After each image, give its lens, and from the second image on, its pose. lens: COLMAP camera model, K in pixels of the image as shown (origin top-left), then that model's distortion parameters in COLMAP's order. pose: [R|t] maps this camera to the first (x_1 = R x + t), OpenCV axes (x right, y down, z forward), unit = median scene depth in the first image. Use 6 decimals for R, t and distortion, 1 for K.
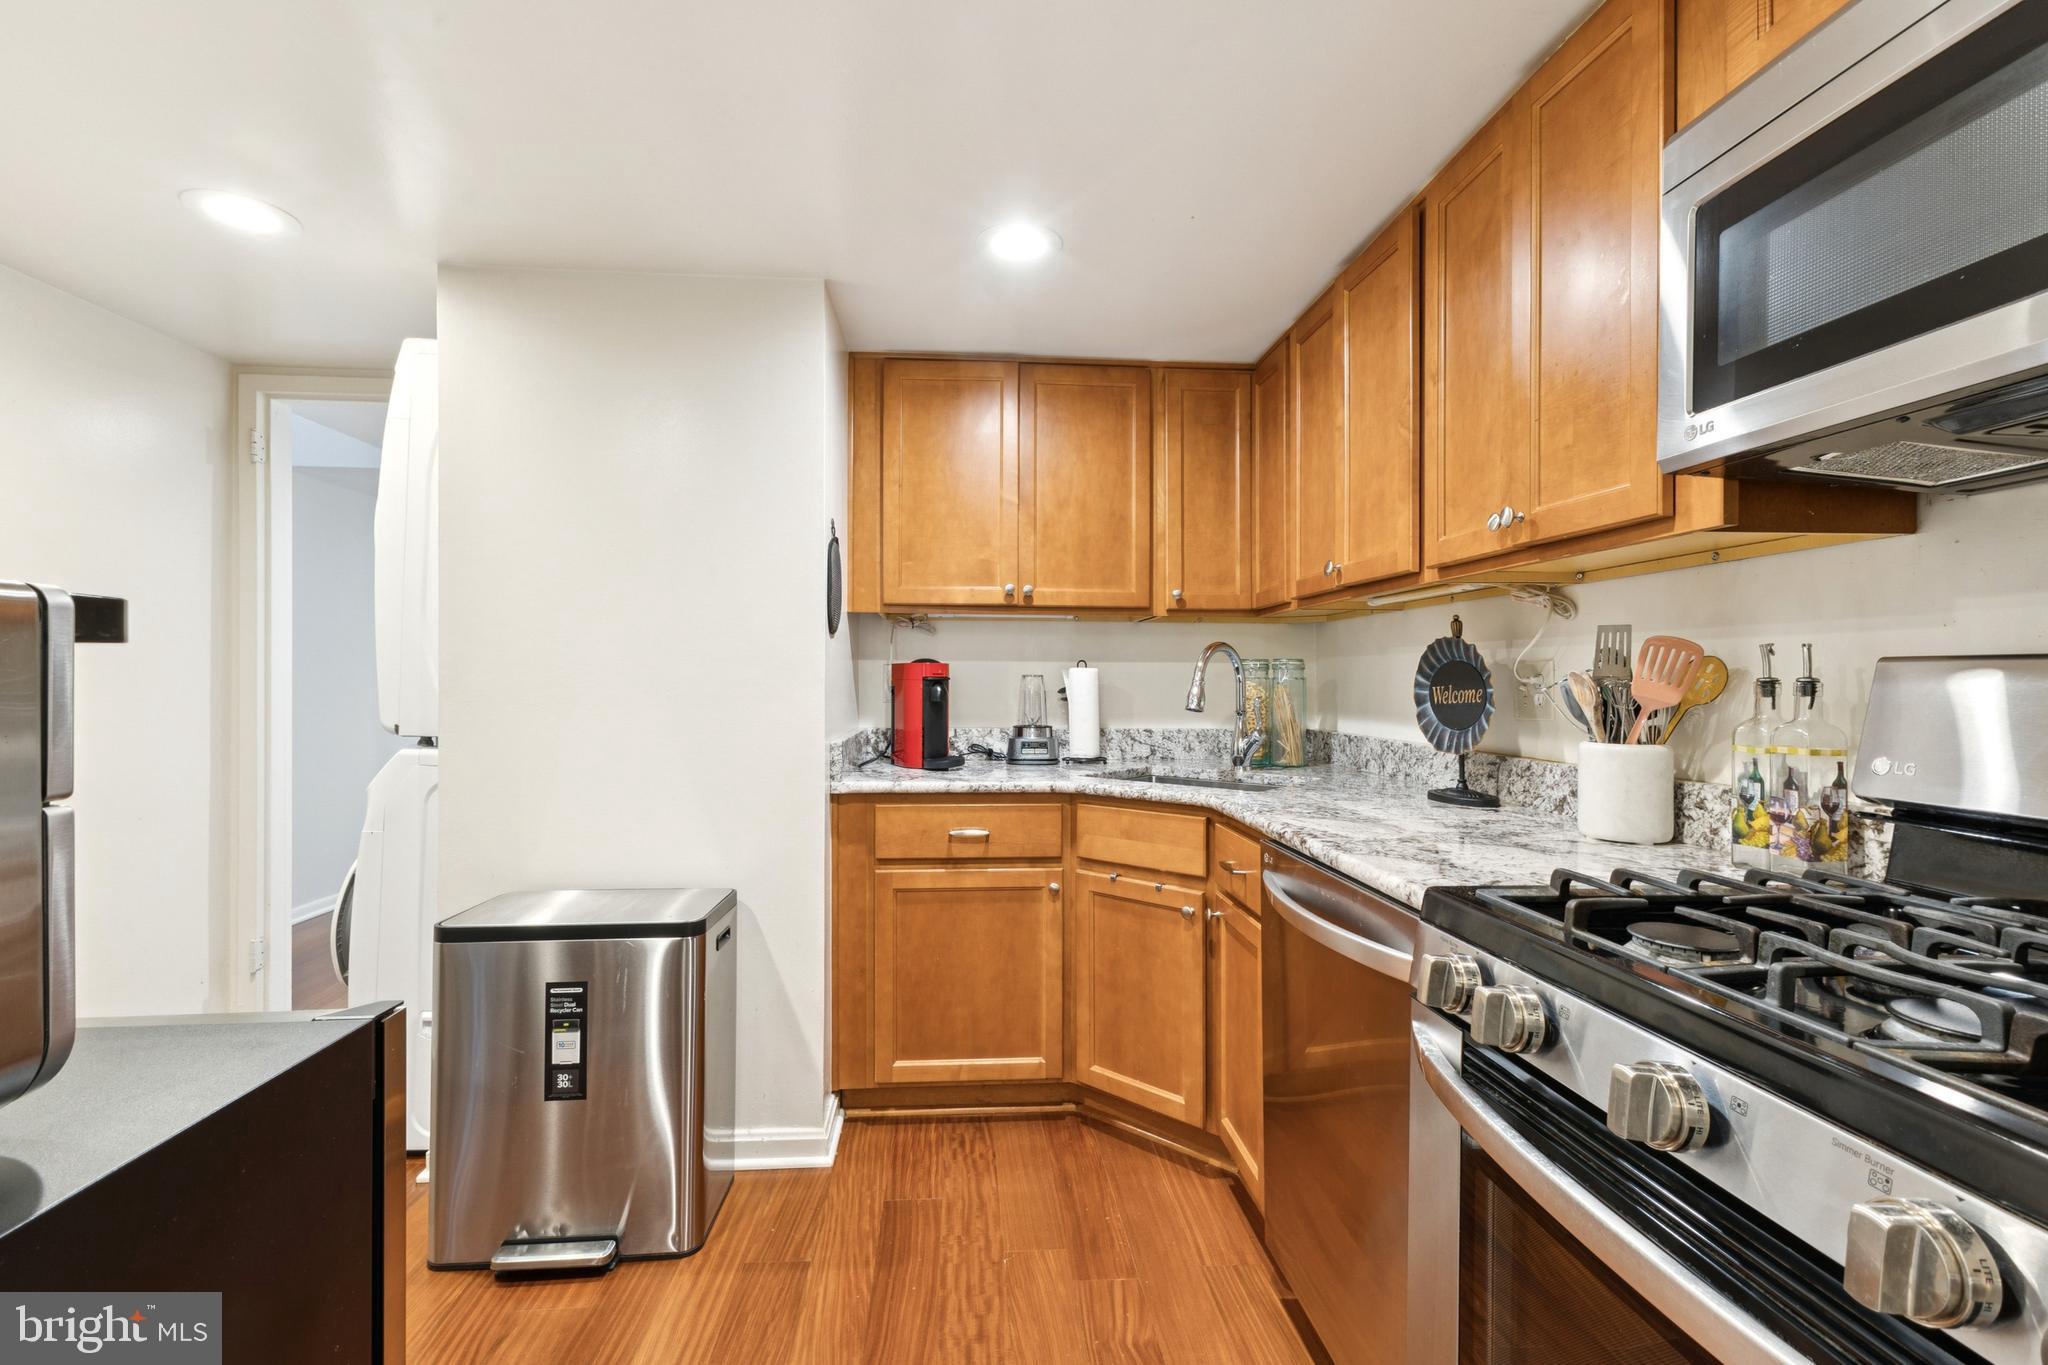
lens RADIAL K [[899.9, 0, 1016.1], [0, 899.9, 677.1], [0, 0, 1]] dist [0.012573, 0.000450]
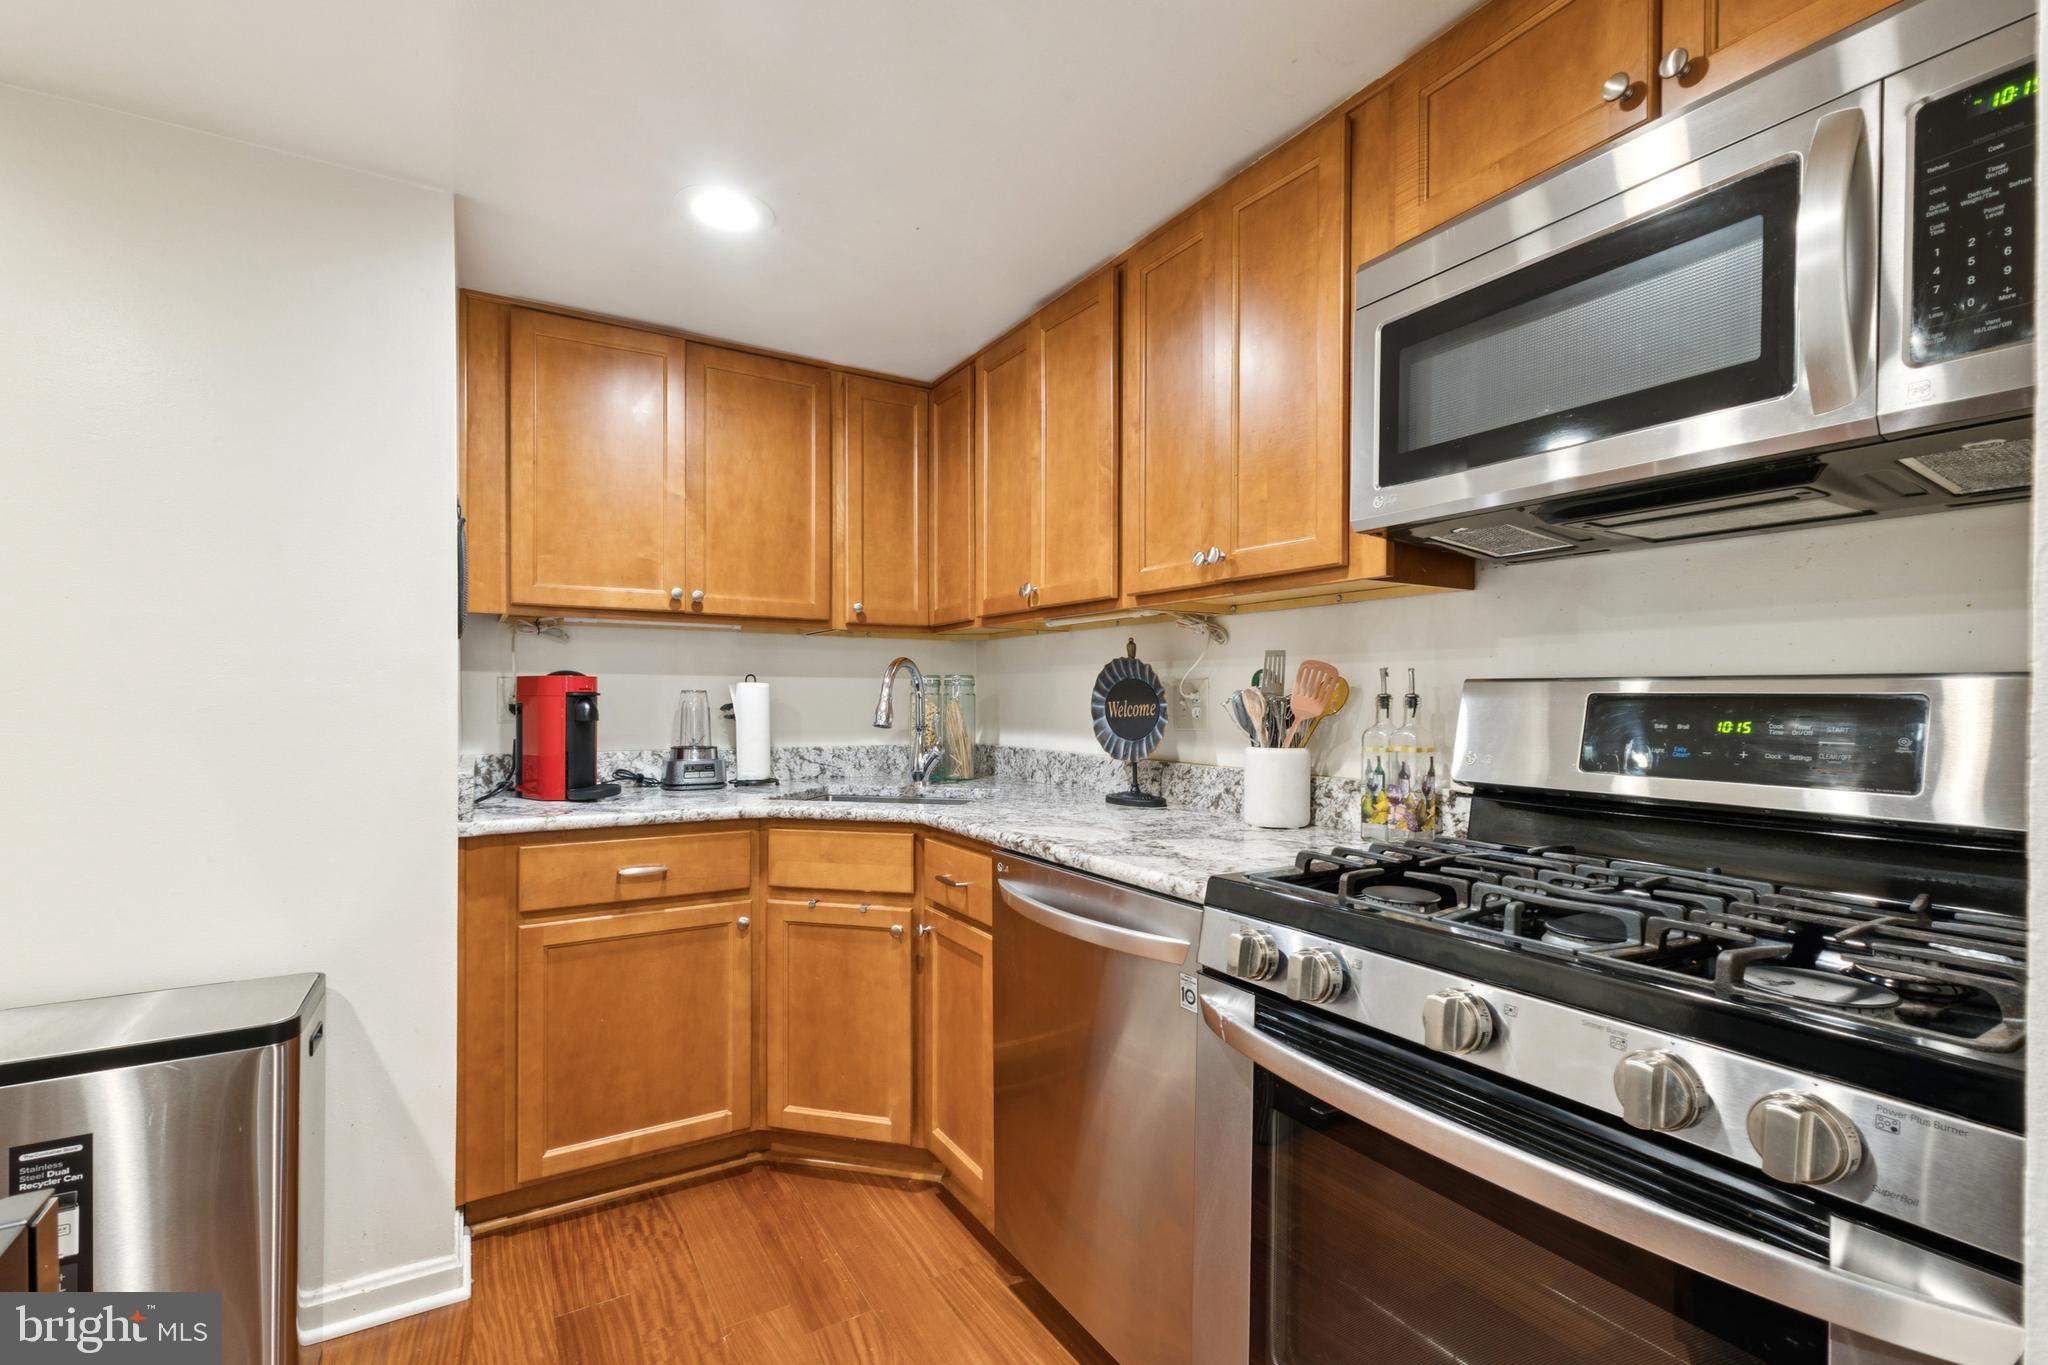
lens RADIAL K [[921.2, 0, 1037.6], [0, 921.2, 700.8], [0, 0, 1]] dist [0.014802, 0.000823]
pose [[0.887953, -0.002964, 0.459925, -0.124590], [-0.001082, 0.999963, 0.008534, -0.000187], [-0.459933, -0.008075, 0.887917, 0.028289]]
